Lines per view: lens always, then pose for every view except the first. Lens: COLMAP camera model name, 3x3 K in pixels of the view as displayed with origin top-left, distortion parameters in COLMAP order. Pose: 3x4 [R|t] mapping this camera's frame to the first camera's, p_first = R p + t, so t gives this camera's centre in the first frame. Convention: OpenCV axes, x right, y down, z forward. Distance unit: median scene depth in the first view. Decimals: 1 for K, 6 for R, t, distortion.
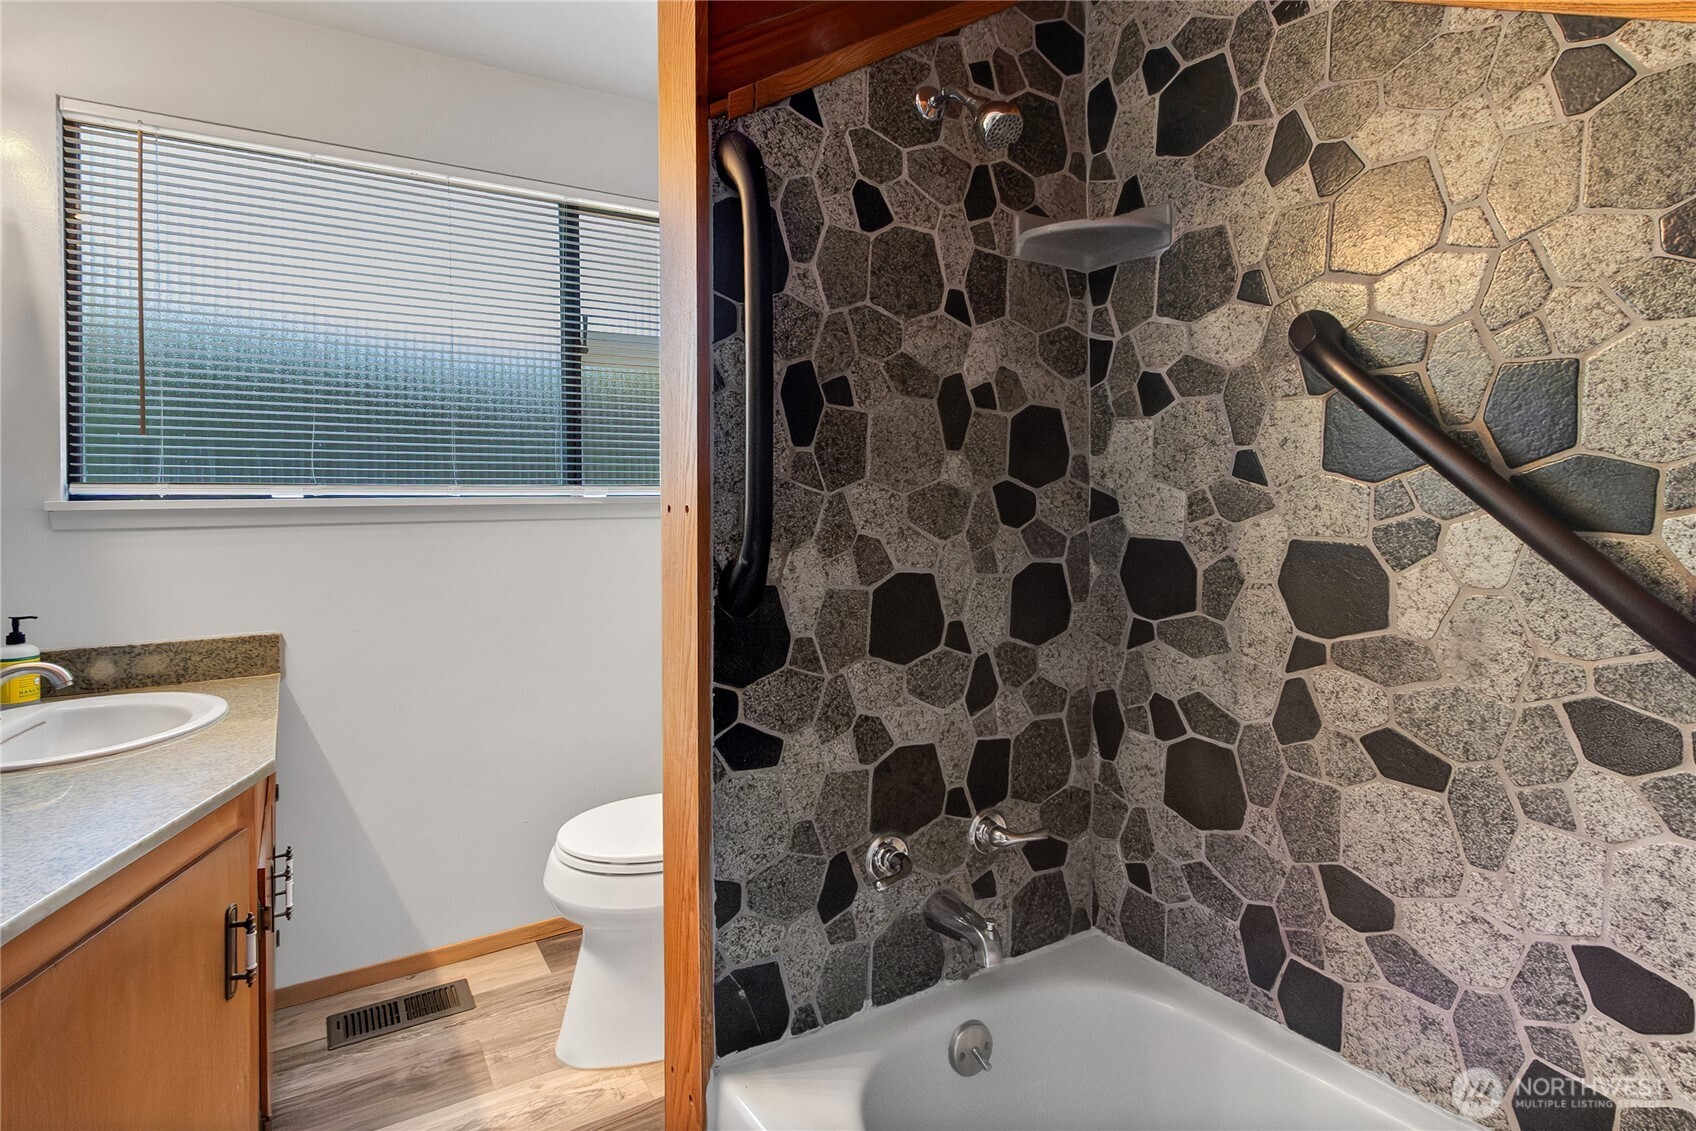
lens RADIAL K [[622.4, 0, 850.1], [0, 622.4, 496.3], [0, 0, 1]] dist [0.001878, 0.000321]
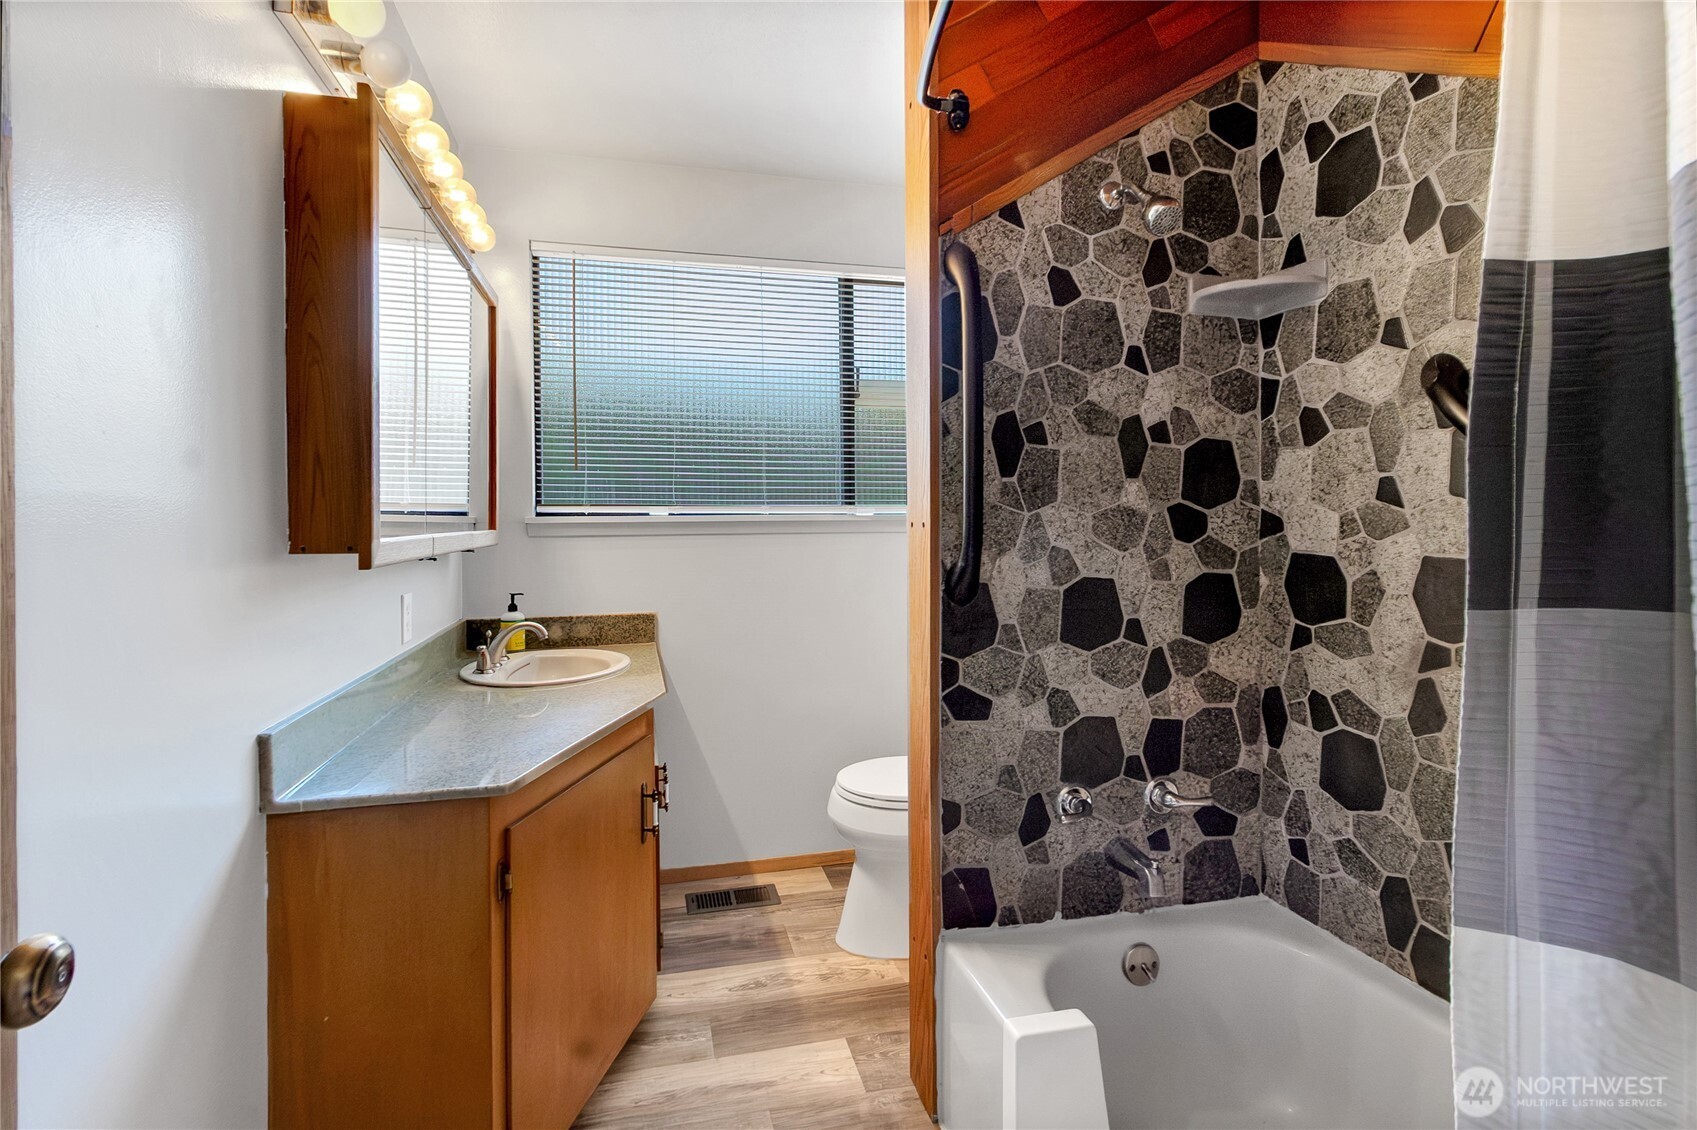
lens RADIAL K [[803.8, 0, 847.9], [0, 803.8, 541.7], [0, 0, 1]] dist [0.000703, -0.000028]
pose [[0.910700, 0.016789, -0.412728, 0.312649], [-0.001574, 0.999308, 0.037175, -0.007553], [0.413066, -0.033205, 0.910095, -0.667103]]
